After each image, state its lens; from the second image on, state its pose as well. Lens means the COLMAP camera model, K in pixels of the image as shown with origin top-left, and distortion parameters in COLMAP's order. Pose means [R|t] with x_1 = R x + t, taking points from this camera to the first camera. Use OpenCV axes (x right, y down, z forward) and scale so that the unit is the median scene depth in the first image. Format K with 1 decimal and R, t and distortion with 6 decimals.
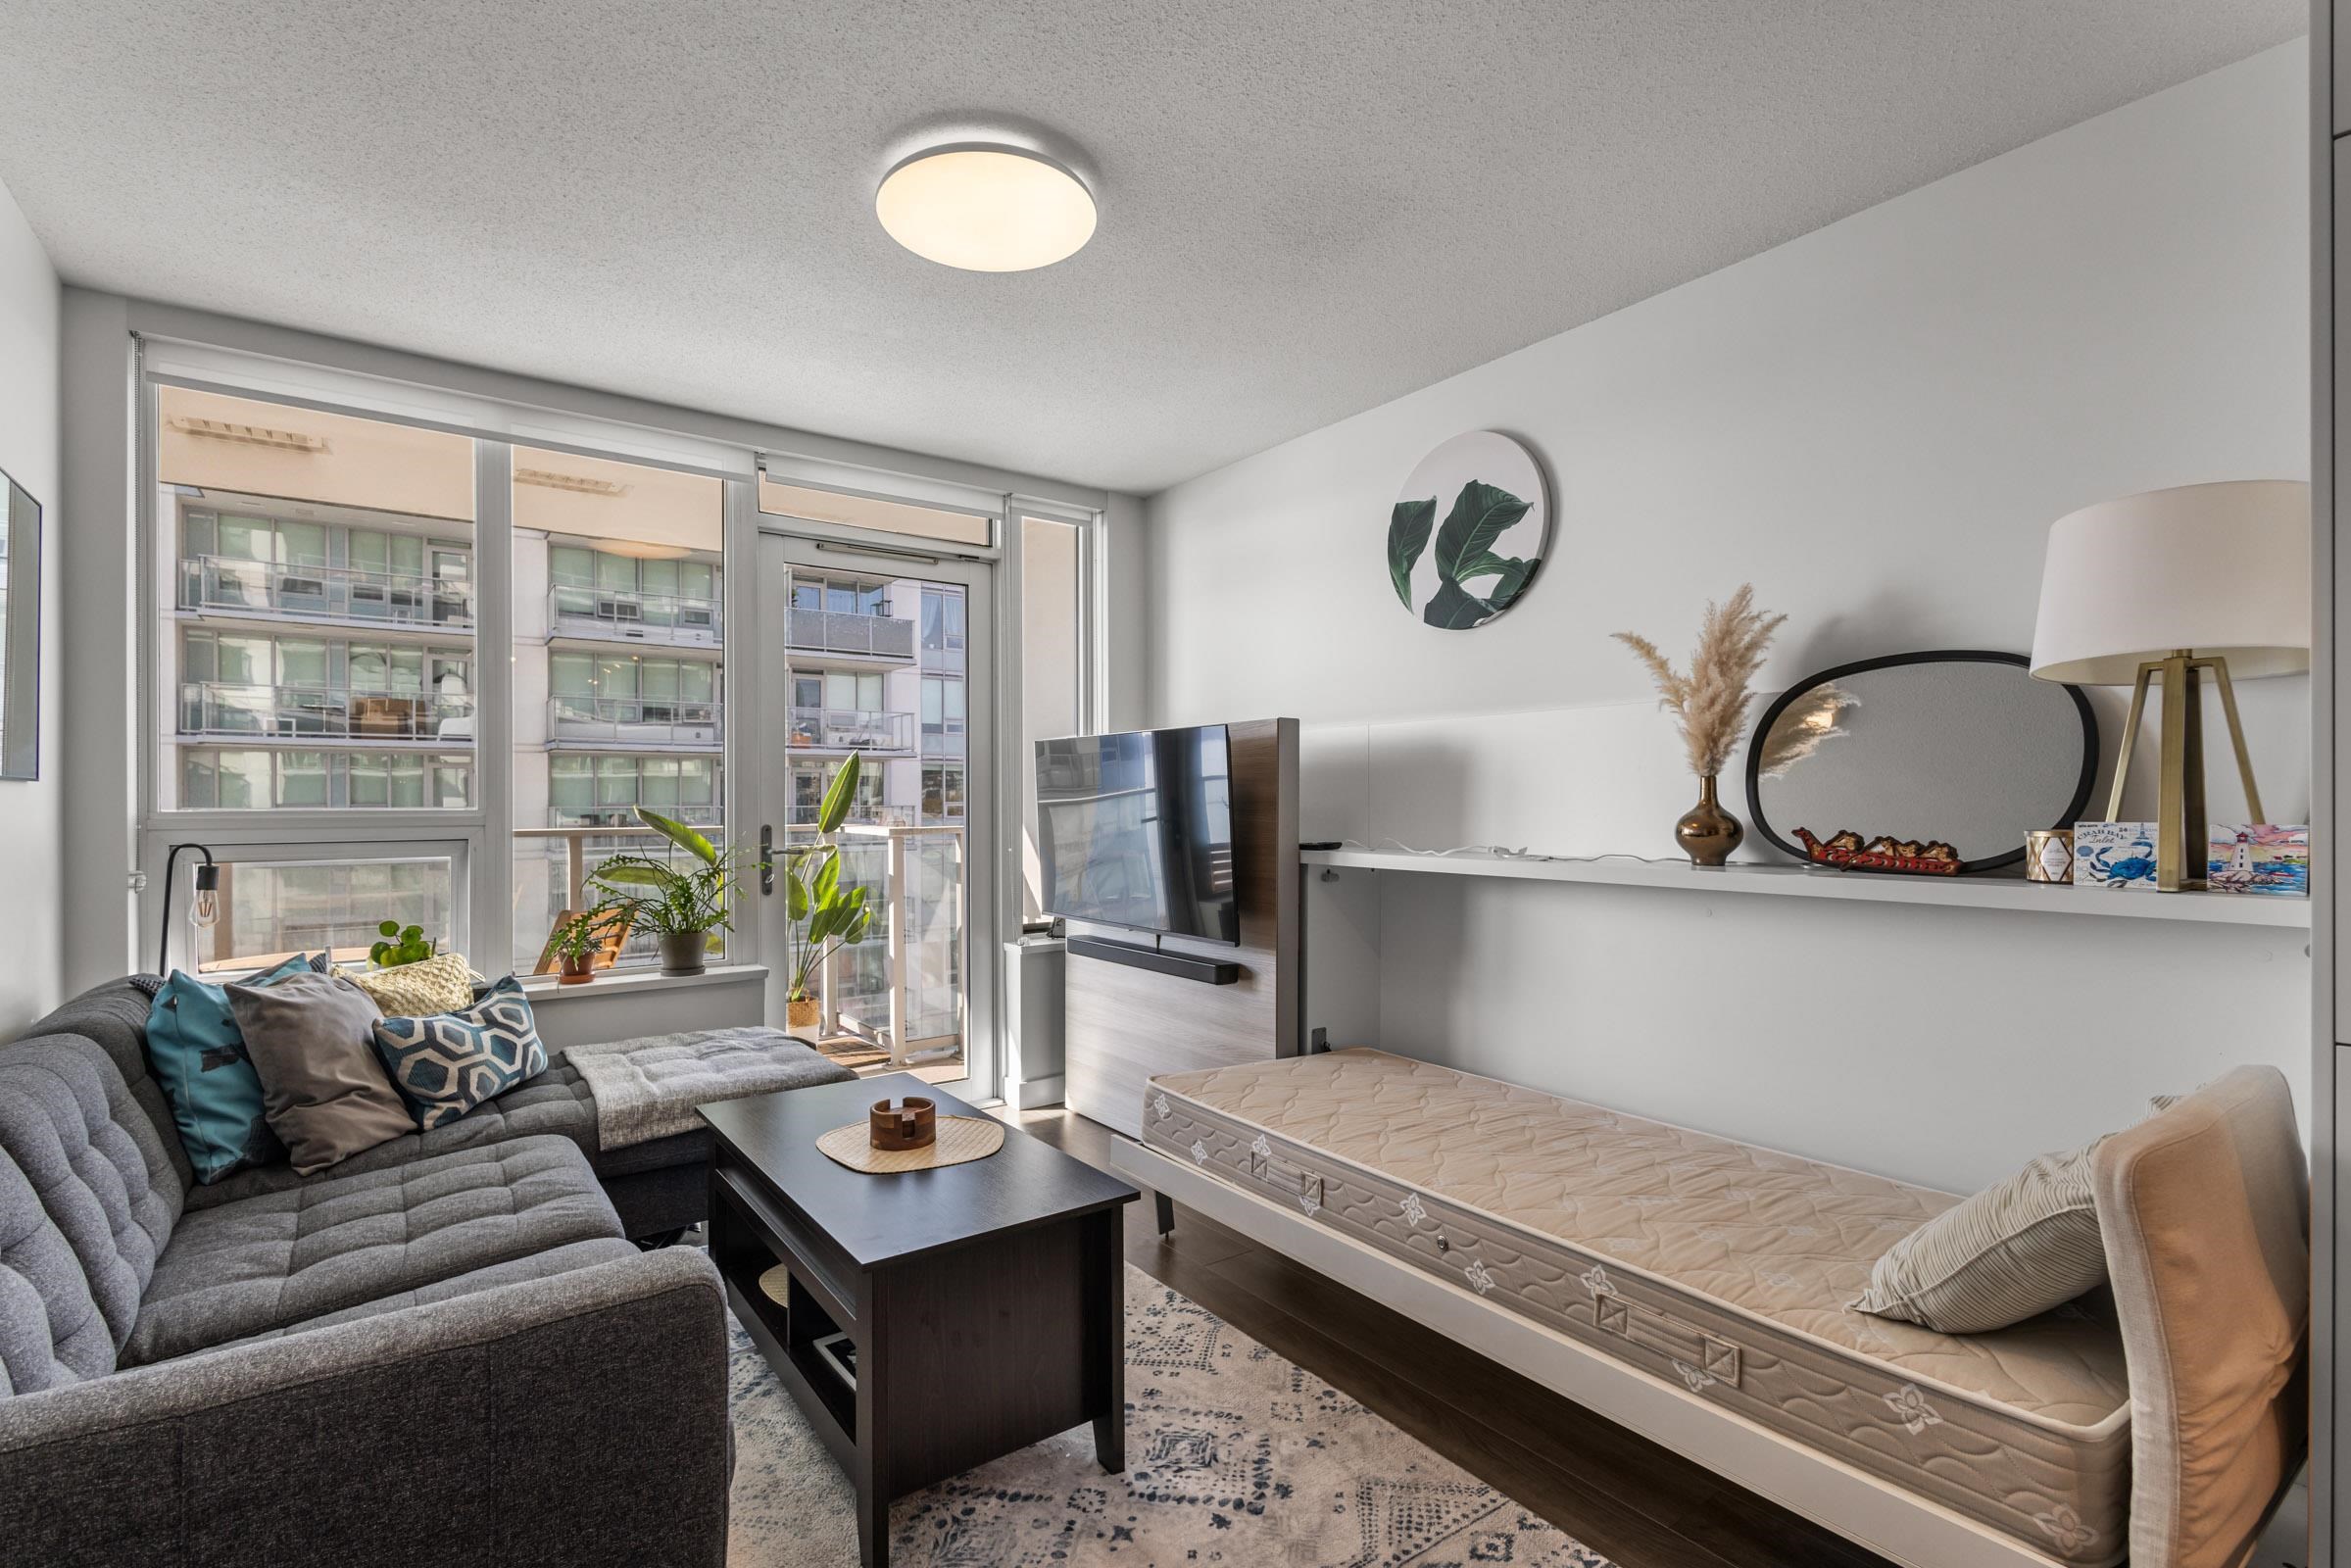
lens RADIAL K [[1085.1, 0, 1163.9], [0, 1085.1, 800.7], [0, 0, 1]] dist [0.013007, -0.004063]
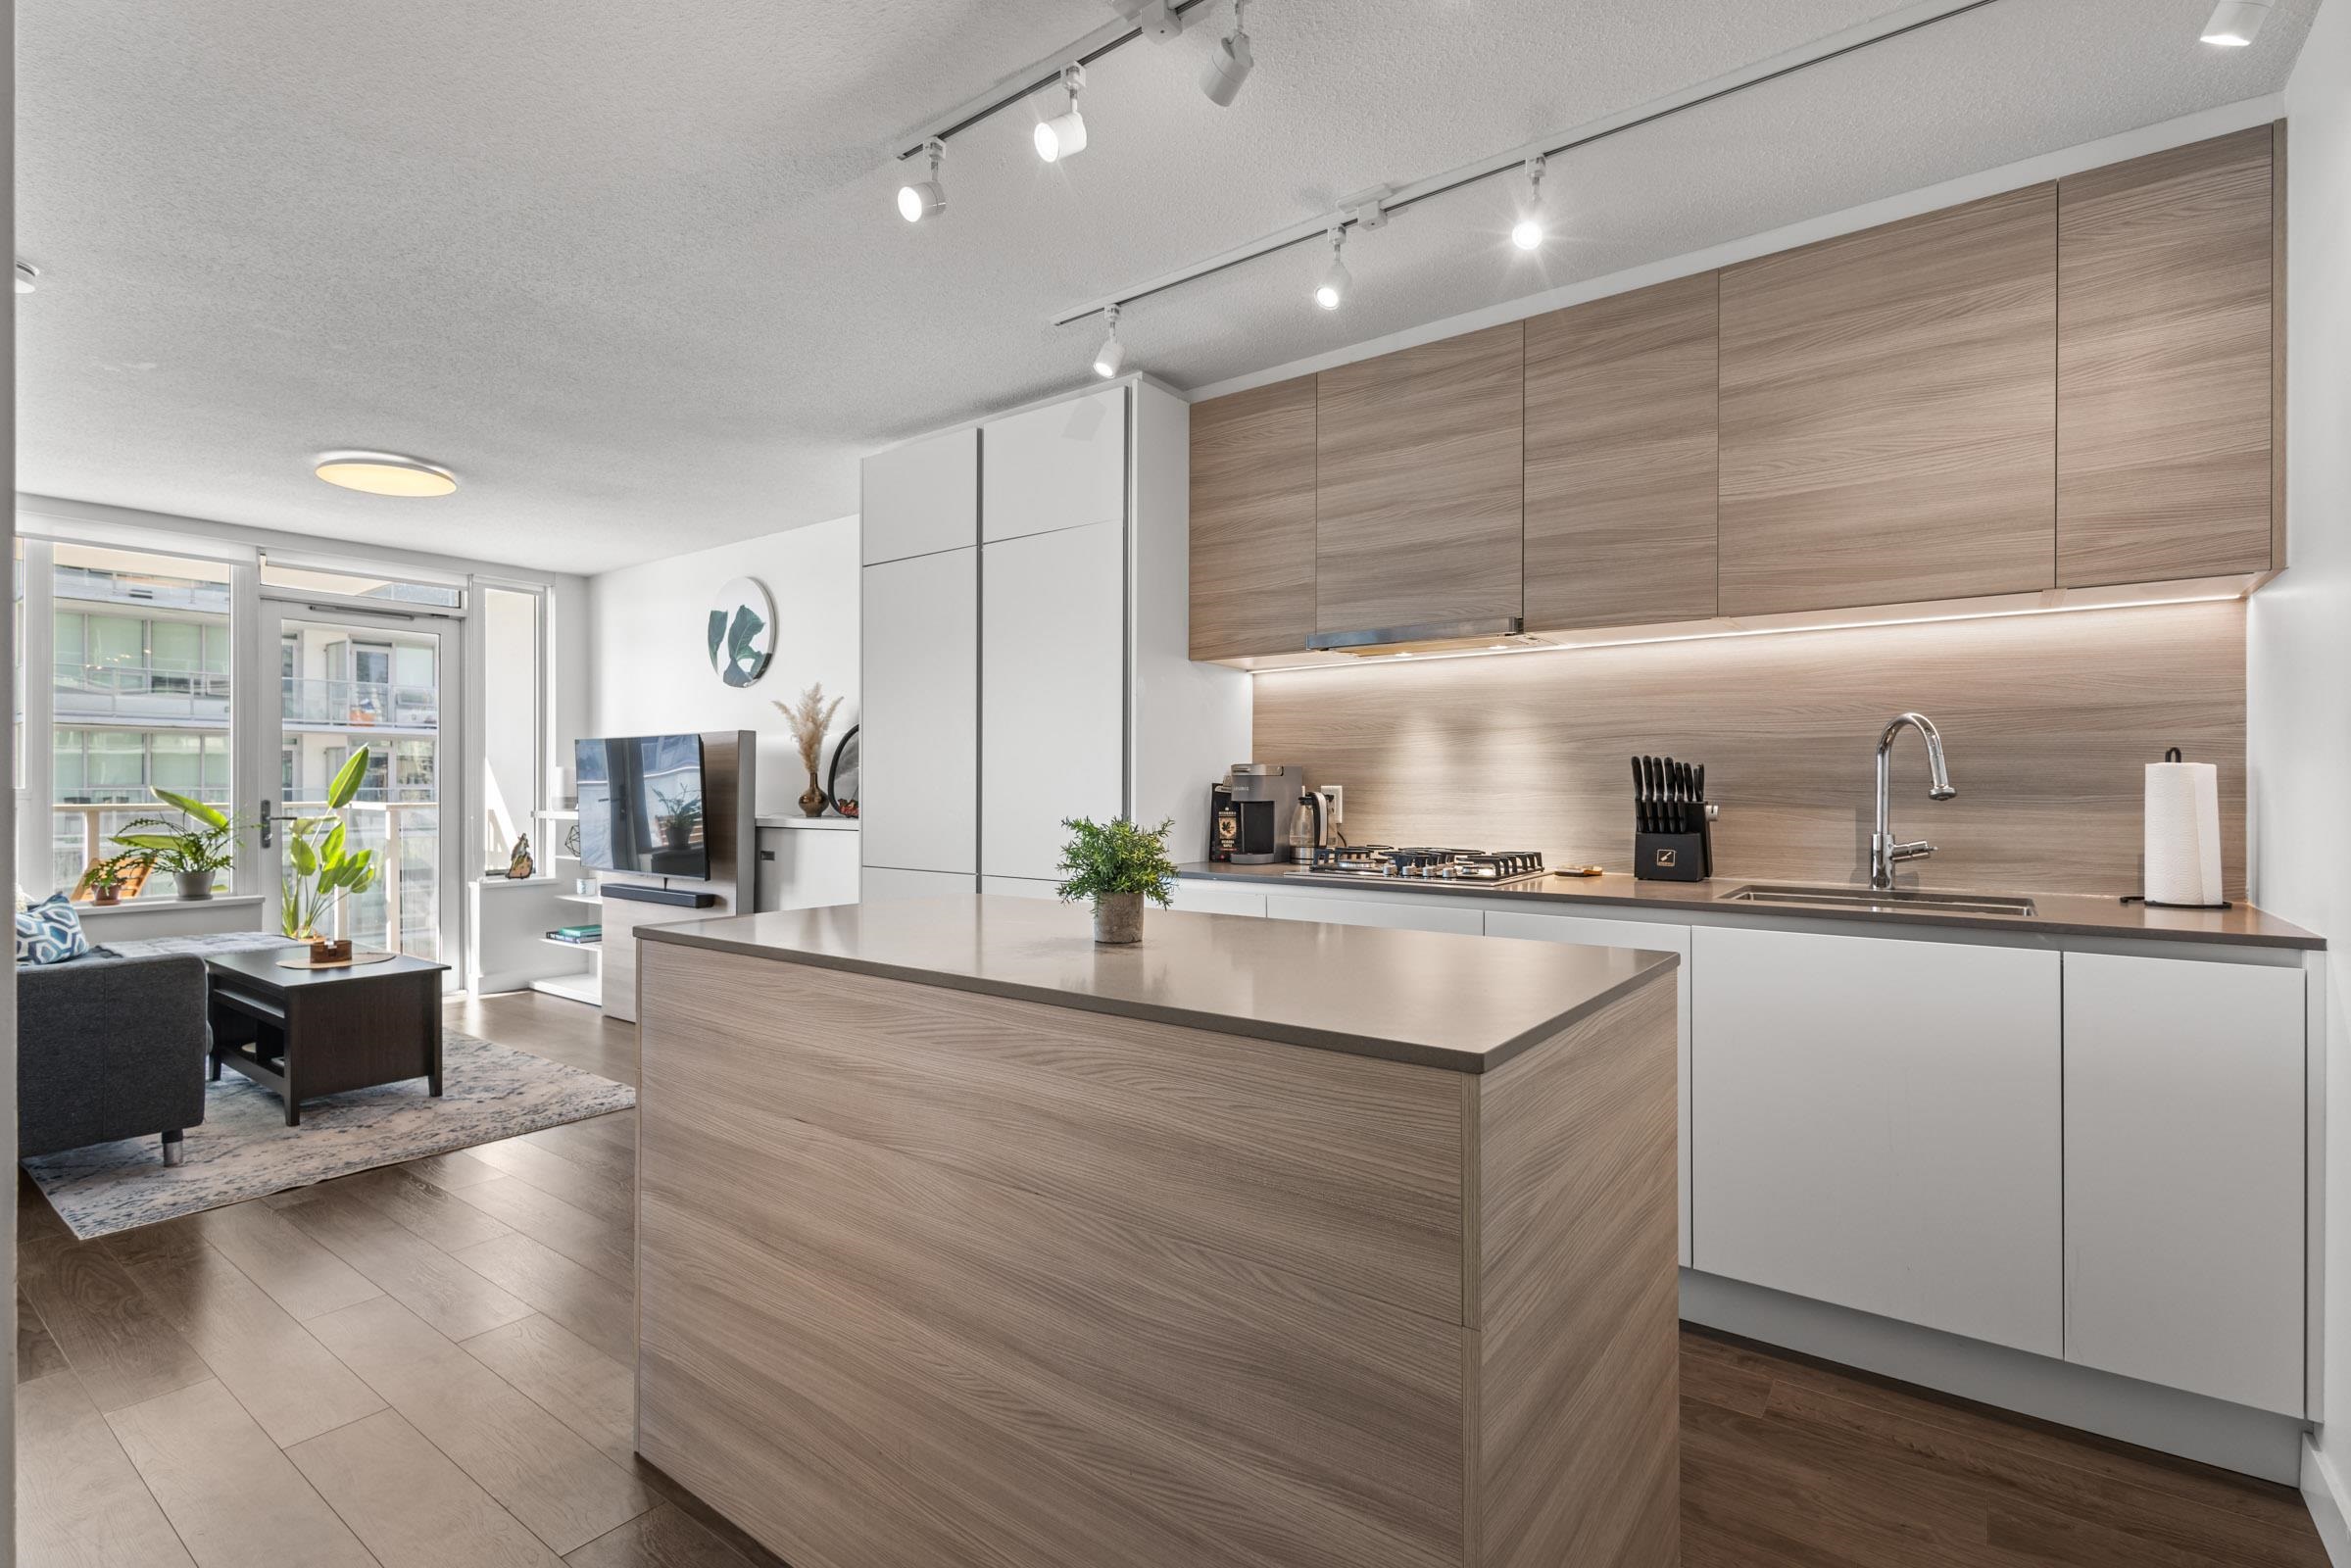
lens RADIAL K [[1085.1, 0, 1164.2], [0, 1085.1, 783.9], [0, 0, 1]] dist [0.013007, -0.004063]
pose [[0.954744, 0.004751, 0.297391, 0.497986], [-0.004454, 0.999989, -0.001674, -0.002191], [-0.297395, 0.000274, 0.954754, -1.083118]]
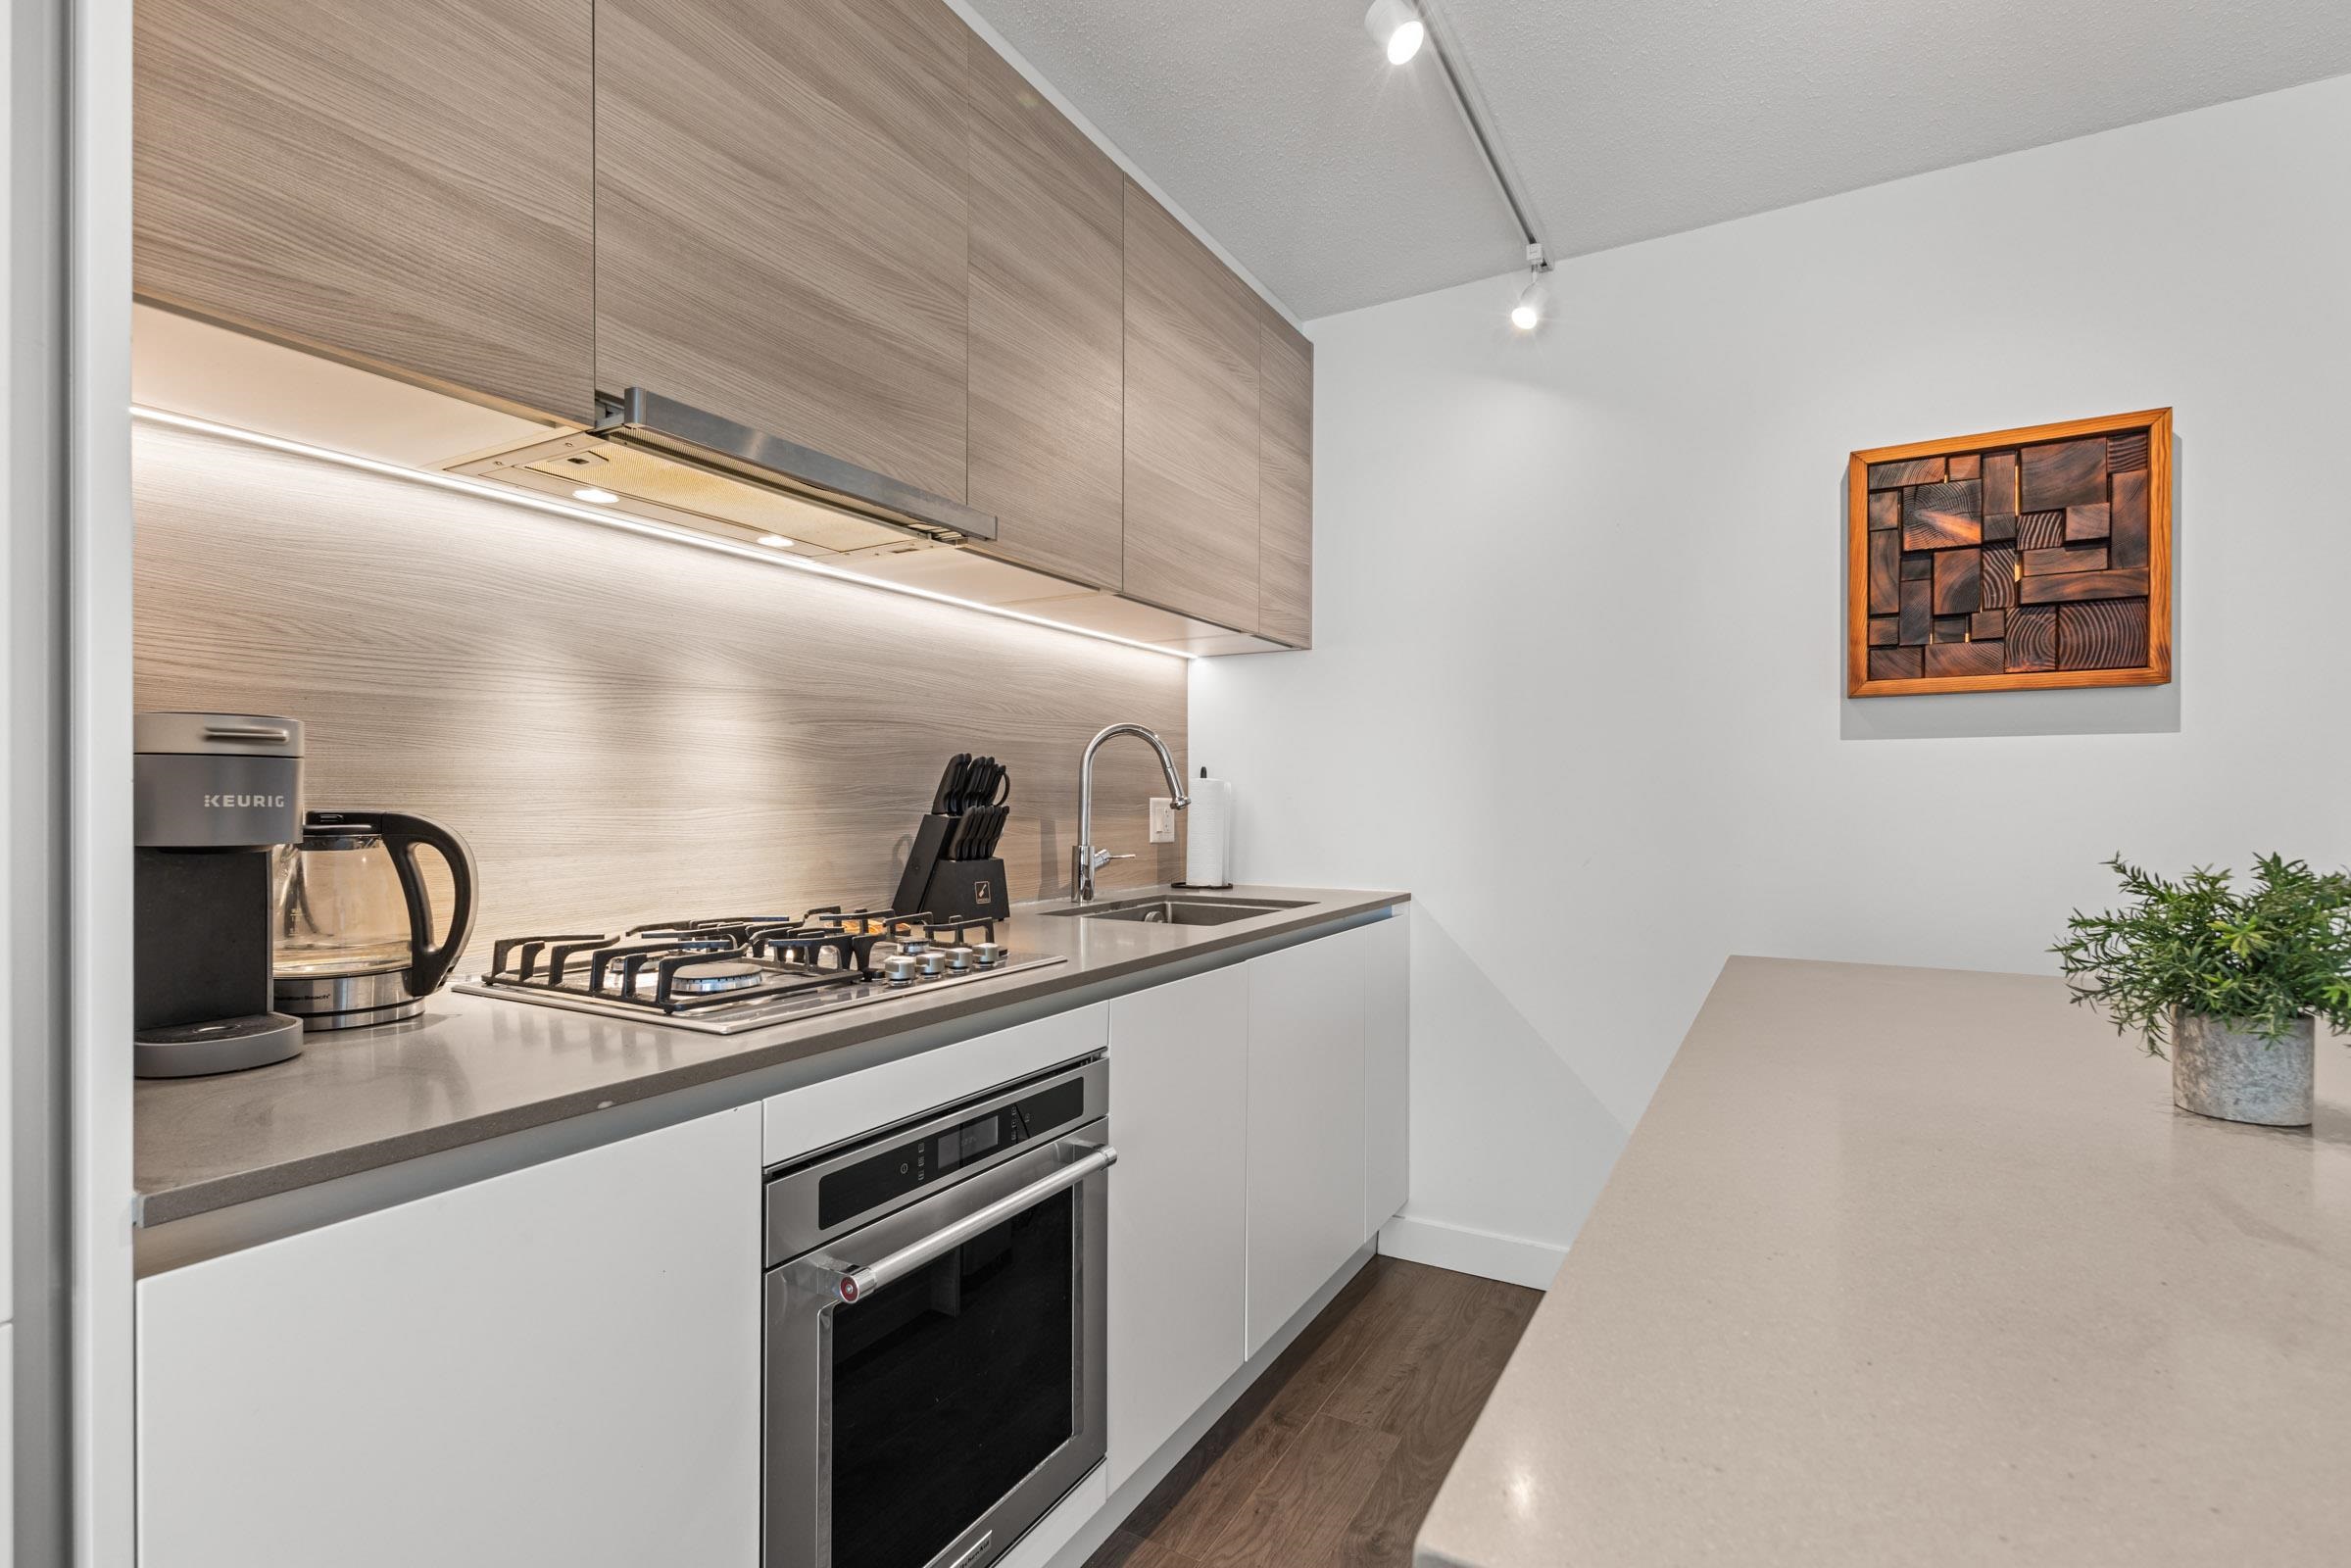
lens RADIAL K [[1085.1, 0, 1177.4], [0, 1085.1, 804.4], [0, 0, 1]] dist [0.013007, -0.004063]
pose [[-0.409933, -0.001053, 0.912115, 0.505808], [-0.000405, 0.999999, 0.000973, 0.001756], [-0.912116, 0.000030, -0.409933, -0.013703]]
